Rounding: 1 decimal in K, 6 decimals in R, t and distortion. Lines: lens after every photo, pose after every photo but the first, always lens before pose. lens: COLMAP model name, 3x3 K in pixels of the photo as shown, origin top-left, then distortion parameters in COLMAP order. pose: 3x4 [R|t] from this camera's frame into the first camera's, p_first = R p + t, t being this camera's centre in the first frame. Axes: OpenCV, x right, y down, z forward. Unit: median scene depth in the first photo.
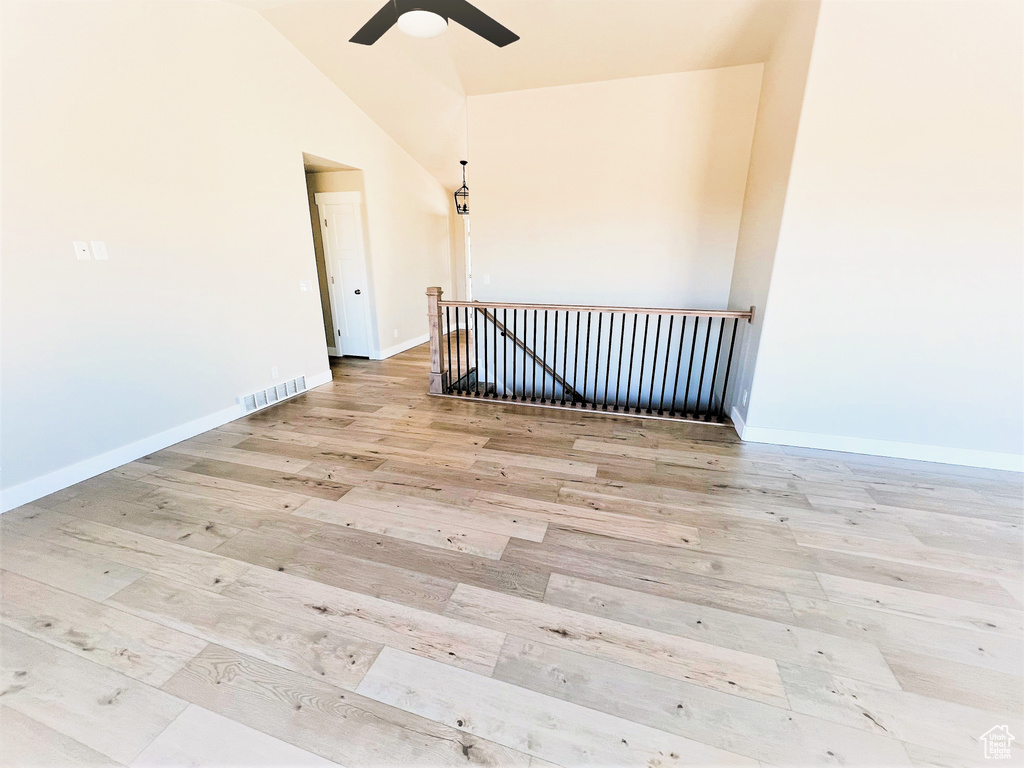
lens RADIAL K [[413.0, 0, 511.7], [0, 413.0, 384.3], [0, 0, 1]] dist [0.003057, 0.000071]
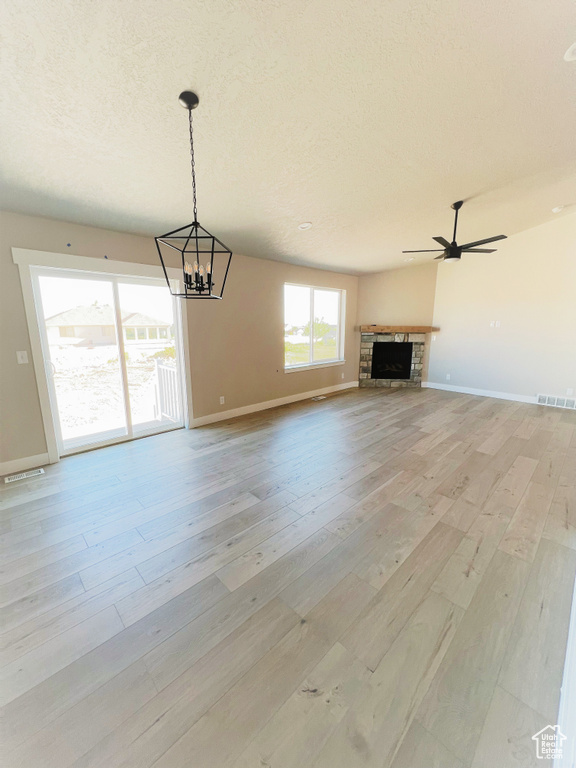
lens RADIAL K [[309.8, 0, 288.0], [0, 309.8, 383.8], [0, 0, 1]] dist [0.003057, 0.000071]
pose [[-0.475705, 0.167774, -0.863456, 1.839580], [-0.270703, 0.906074, 0.325193, -0.267137], [0.836914, 0.388436, -0.385607, 0.816767]]
